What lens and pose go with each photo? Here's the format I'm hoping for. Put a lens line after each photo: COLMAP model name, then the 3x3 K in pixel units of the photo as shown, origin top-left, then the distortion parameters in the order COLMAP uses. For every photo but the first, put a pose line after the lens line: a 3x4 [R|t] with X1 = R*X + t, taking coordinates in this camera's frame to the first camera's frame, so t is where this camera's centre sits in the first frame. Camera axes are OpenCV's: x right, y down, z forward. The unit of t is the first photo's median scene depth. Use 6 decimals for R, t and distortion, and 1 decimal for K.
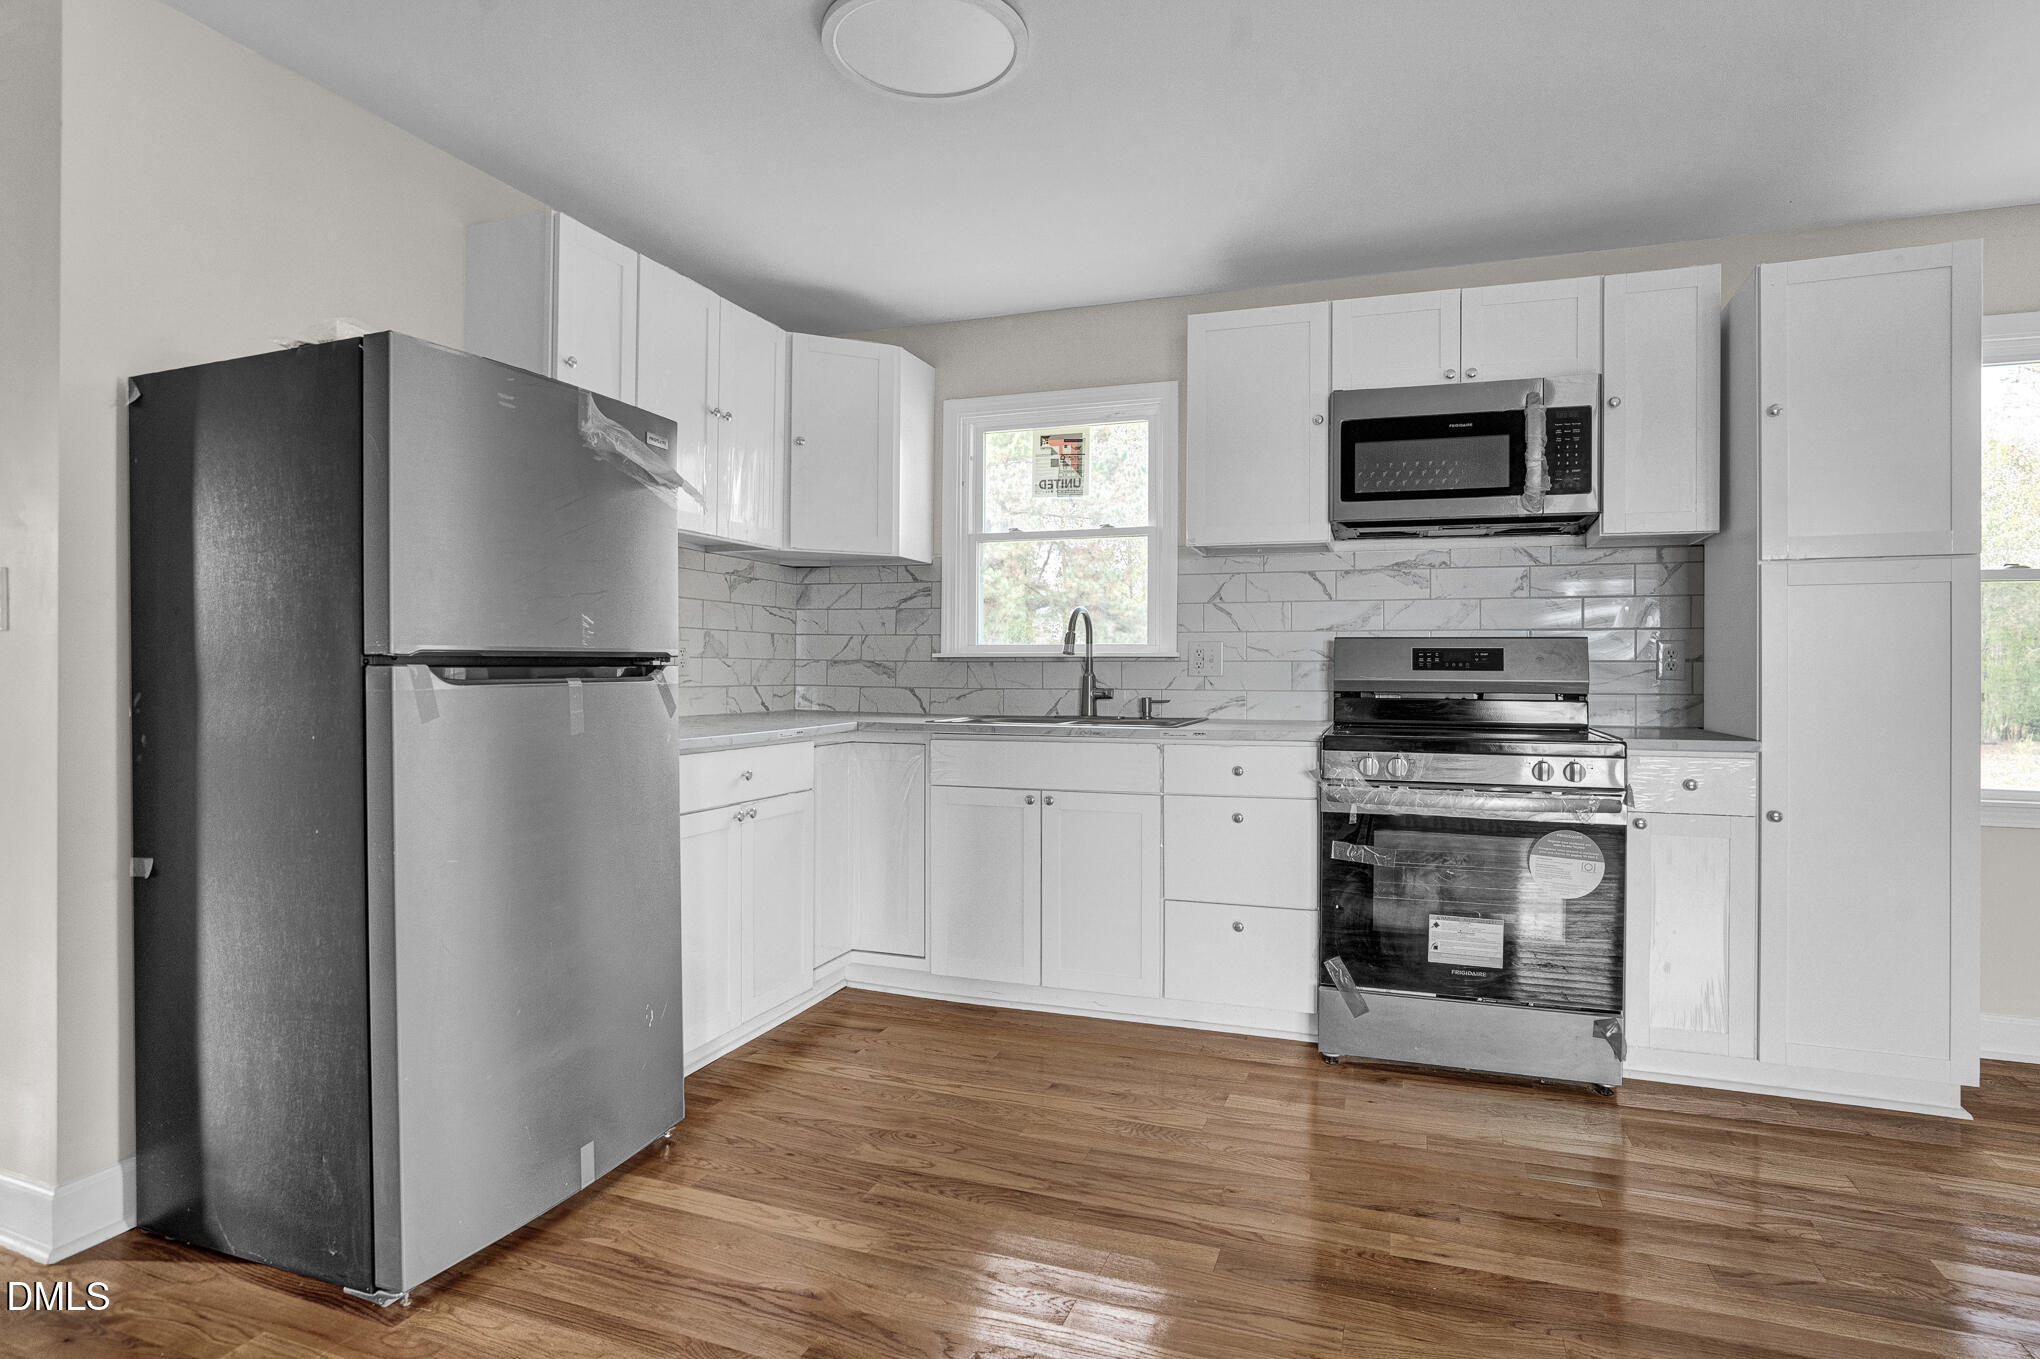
lens RADIAL K [[1066.2, 0, 1004.4], [0, 1066.2, 669.9], [0, 0, 1]] dist [-0.032839, 0.007389]
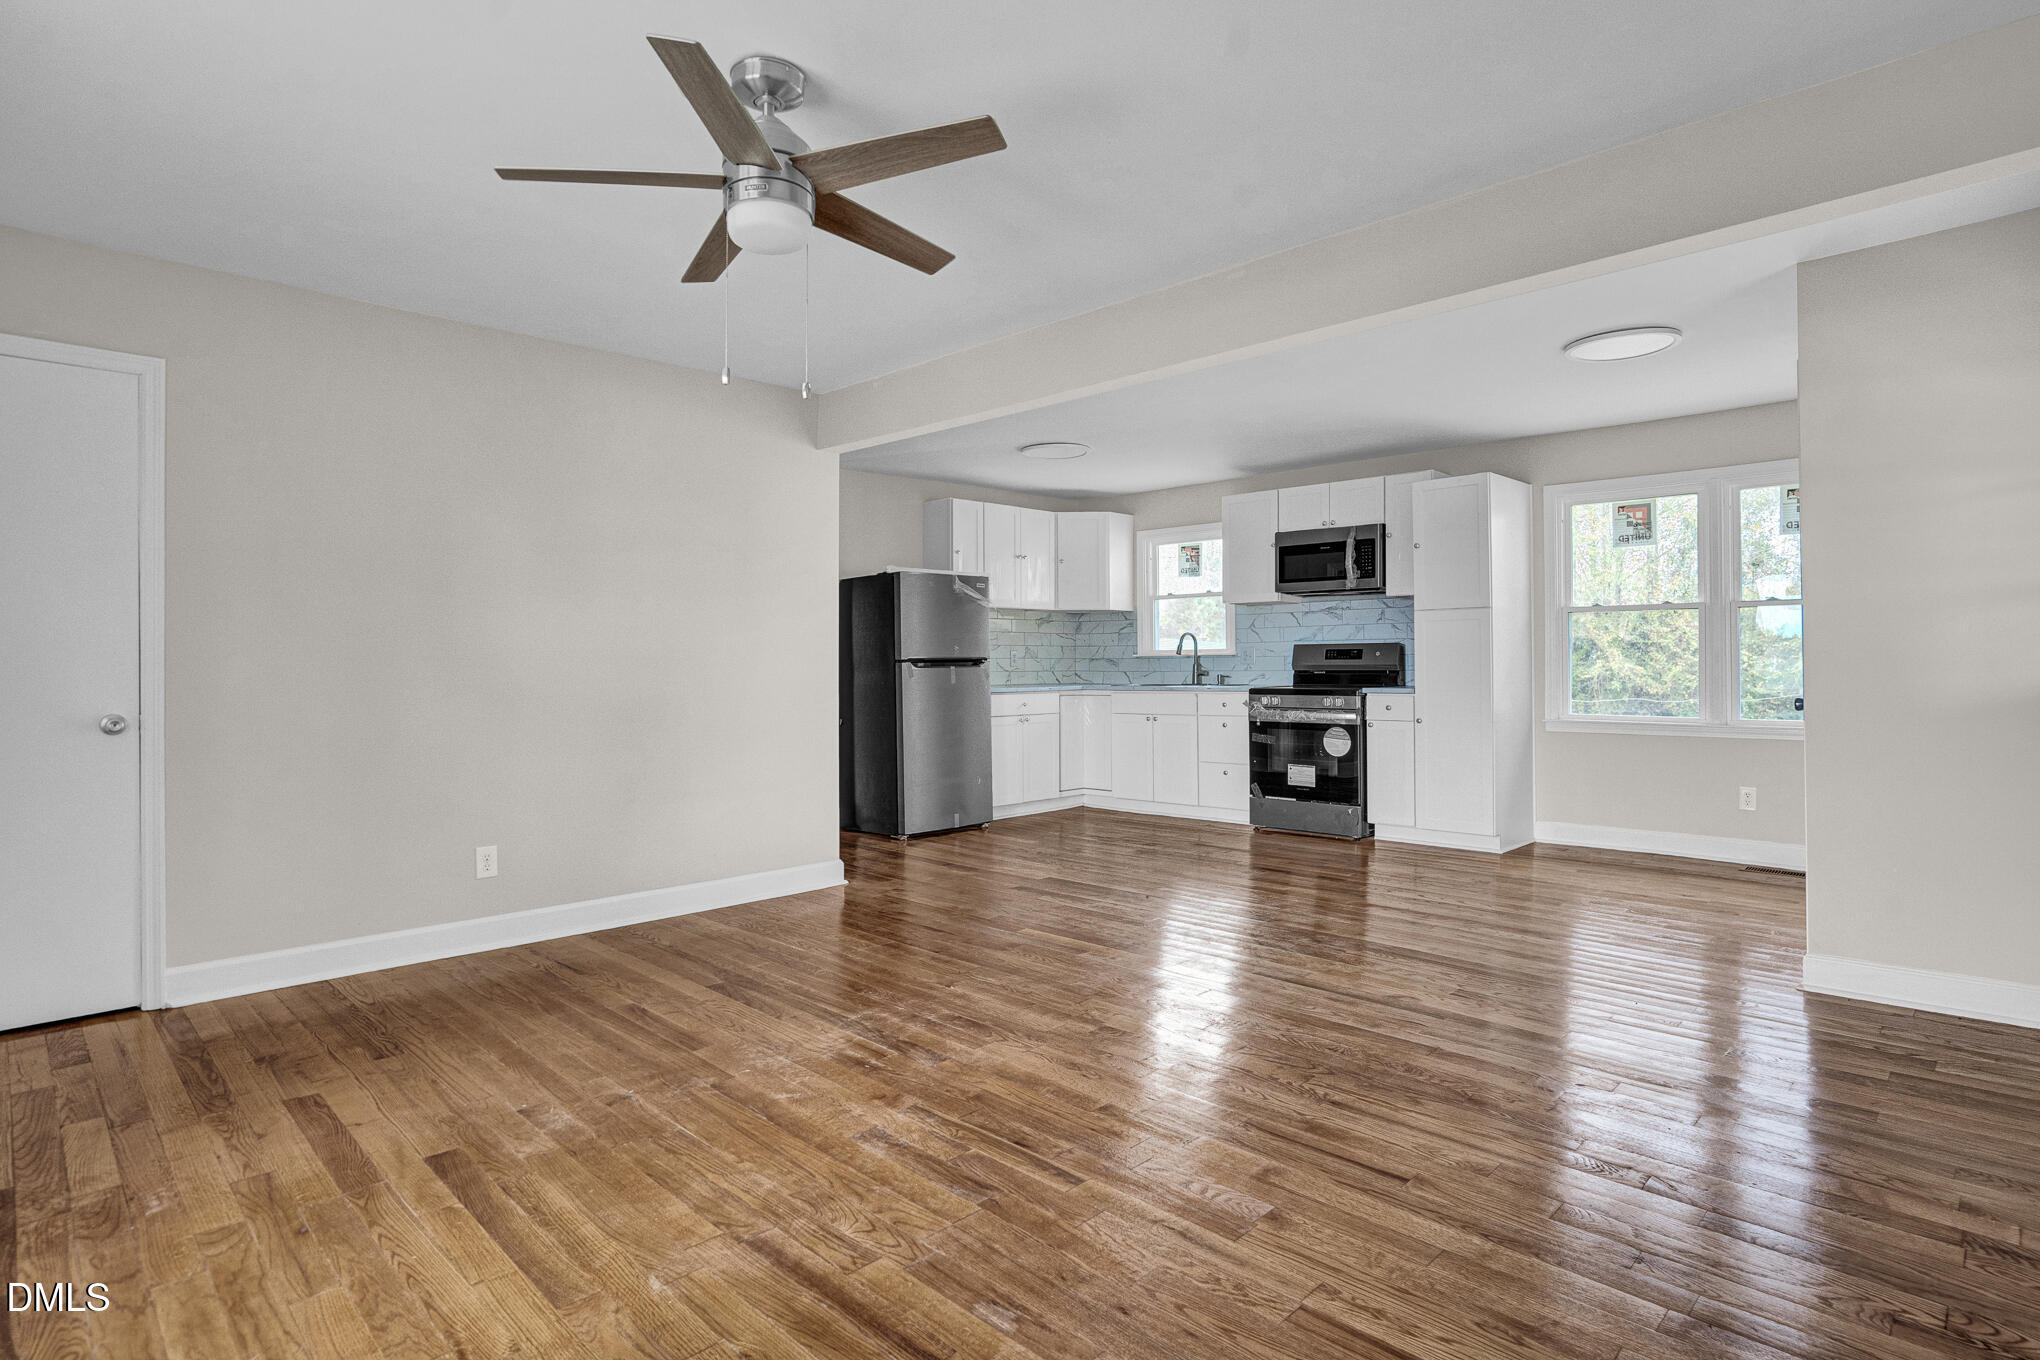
lens RADIAL K [[1066.2, 0, 1015.9], [0, 1066.2, 668.1], [0, 0, 1]] dist [-0.032839, 0.007389]
pose [[0.914035, -0.009595, -0.405521, 0.728354], [0.010125, 0.999948, -0.000837, 0.012861], [0.405508, -0.003341, 0.914085, -1.262902]]
